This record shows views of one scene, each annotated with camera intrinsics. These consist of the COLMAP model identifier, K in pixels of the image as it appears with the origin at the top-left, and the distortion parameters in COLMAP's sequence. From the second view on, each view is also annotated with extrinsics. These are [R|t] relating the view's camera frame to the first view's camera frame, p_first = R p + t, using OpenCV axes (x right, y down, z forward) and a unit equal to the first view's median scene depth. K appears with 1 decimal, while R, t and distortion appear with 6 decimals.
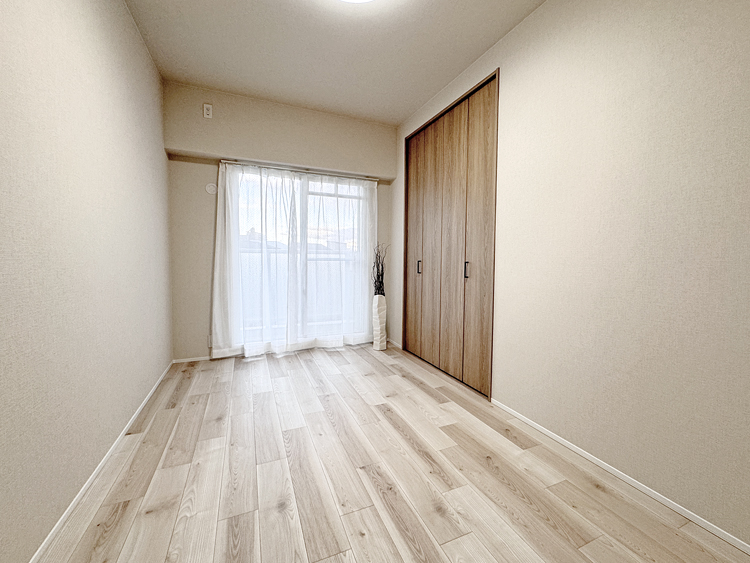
lens RADIAL K [[316.6, 0, 386.3], [0, 316.6, 272.8], [0, 0, 1]] dist [0.001182, -0.000037]
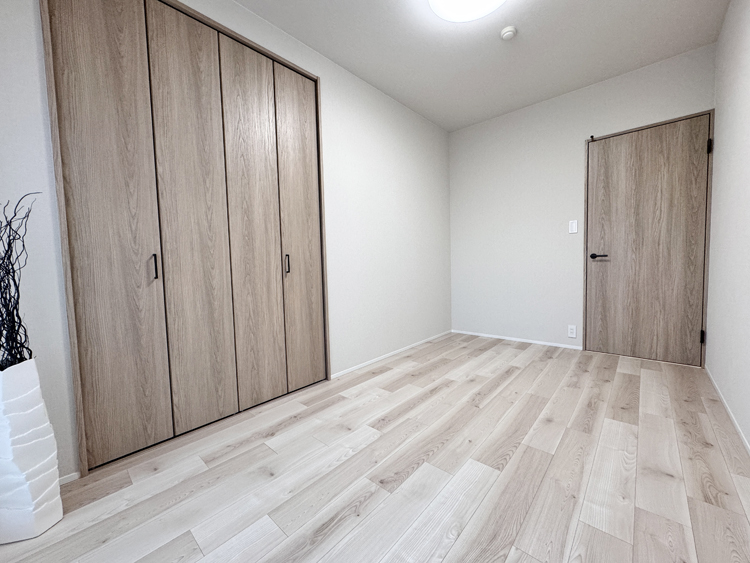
lens RADIAL K [[301.6, 0, 375.0], [0, 301.6, 281.5], [0, 0, 1]] dist [-0.000917, 0.000019]
pose [[-0.410027, -0.052857, 0.910541, -0.674008], [0.062026, 0.994392, 0.085655, -0.018183], [-0.909962, 0.091599, -0.404449, 1.232849]]
